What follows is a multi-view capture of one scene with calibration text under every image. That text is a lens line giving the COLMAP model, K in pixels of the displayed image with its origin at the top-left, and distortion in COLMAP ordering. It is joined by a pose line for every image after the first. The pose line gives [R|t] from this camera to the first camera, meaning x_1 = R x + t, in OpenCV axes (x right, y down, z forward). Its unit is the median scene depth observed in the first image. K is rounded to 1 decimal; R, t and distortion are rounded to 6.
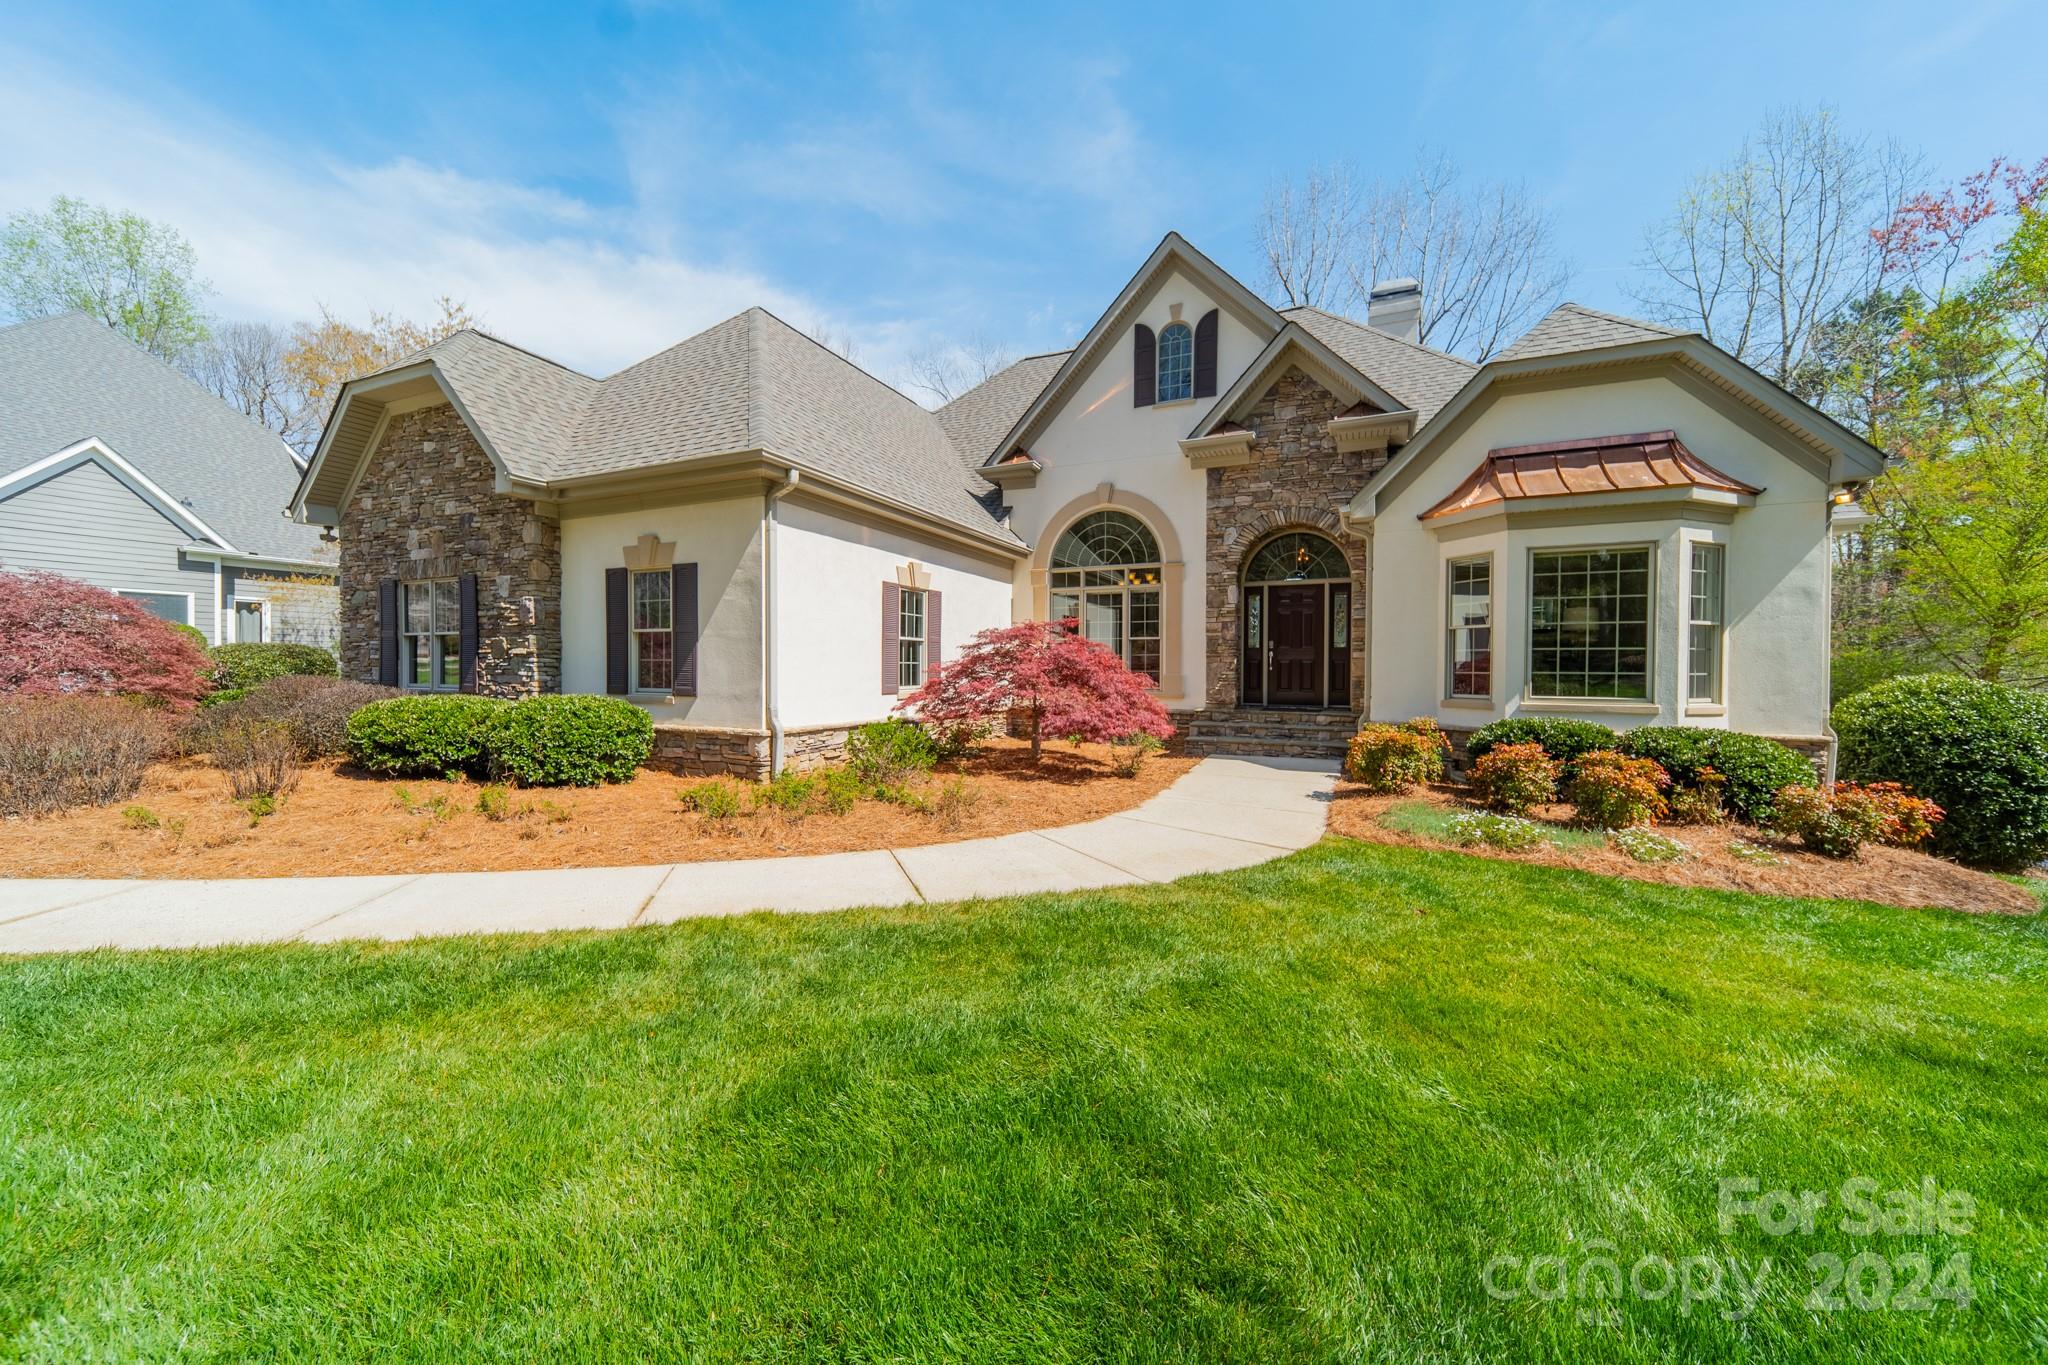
lens RADIAL K [[728.0, 0, 1023.8], [0, 728.0, 680.8], [0, 0, 1]] dist [0.010026, 0.000094]
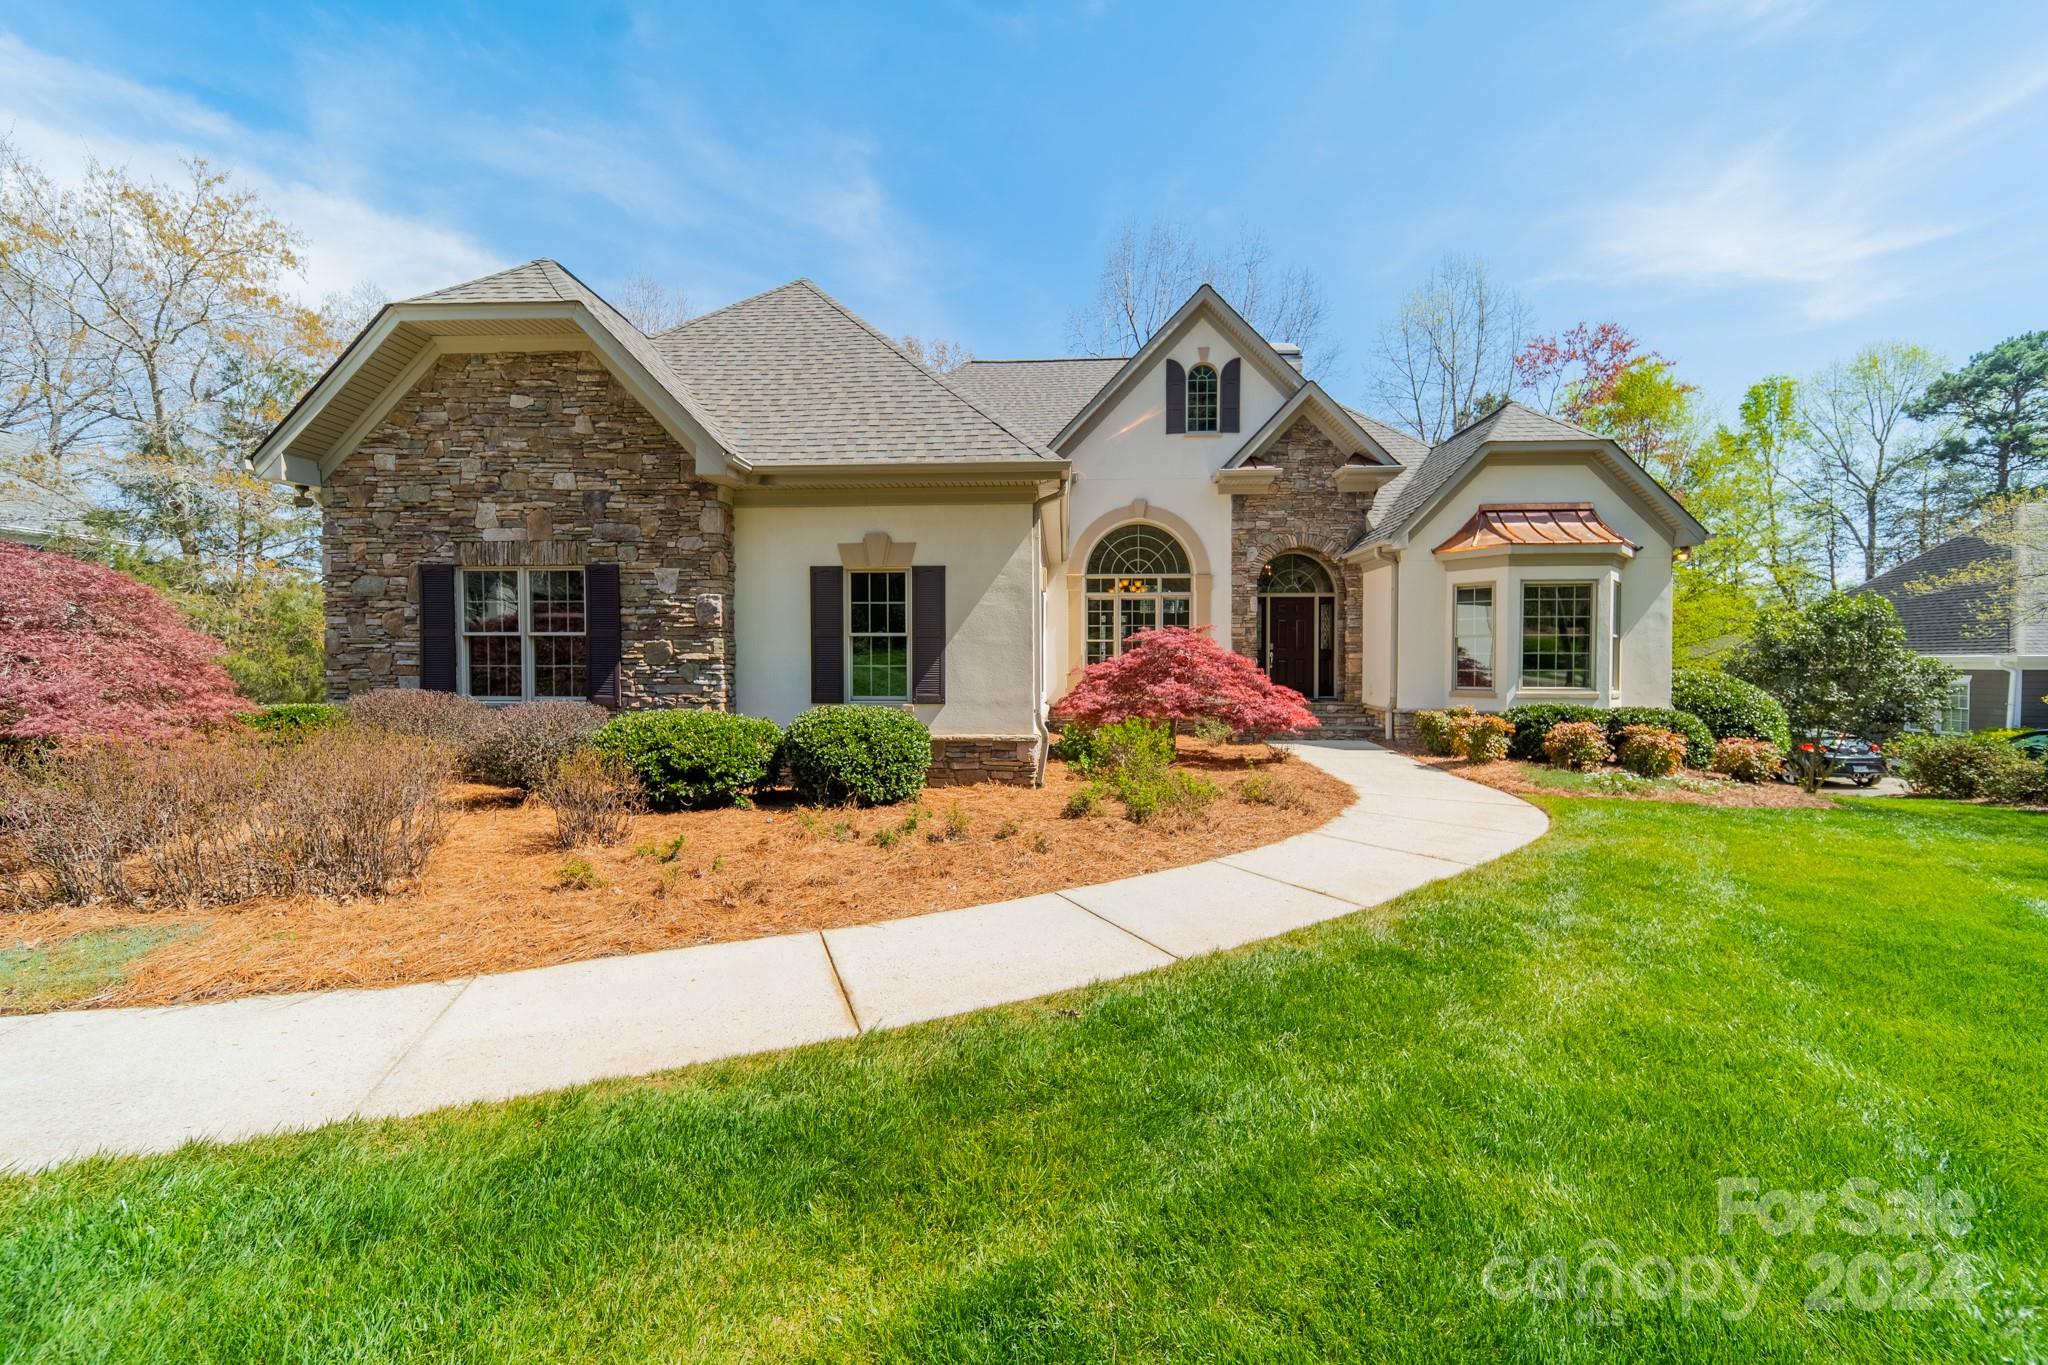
lens RADIAL K [[728.0, 0, 1023.8], [0, 728.0, 680.8], [0, 0, 1]] dist [0.010026, 0.000094]
pose [[0.931086, -0.015164, 0.364484, -0.589621], [0.011521, 0.999860, 0.012168, -0.016360], [-0.364618, -0.007130, 0.931130, 0.049174]]
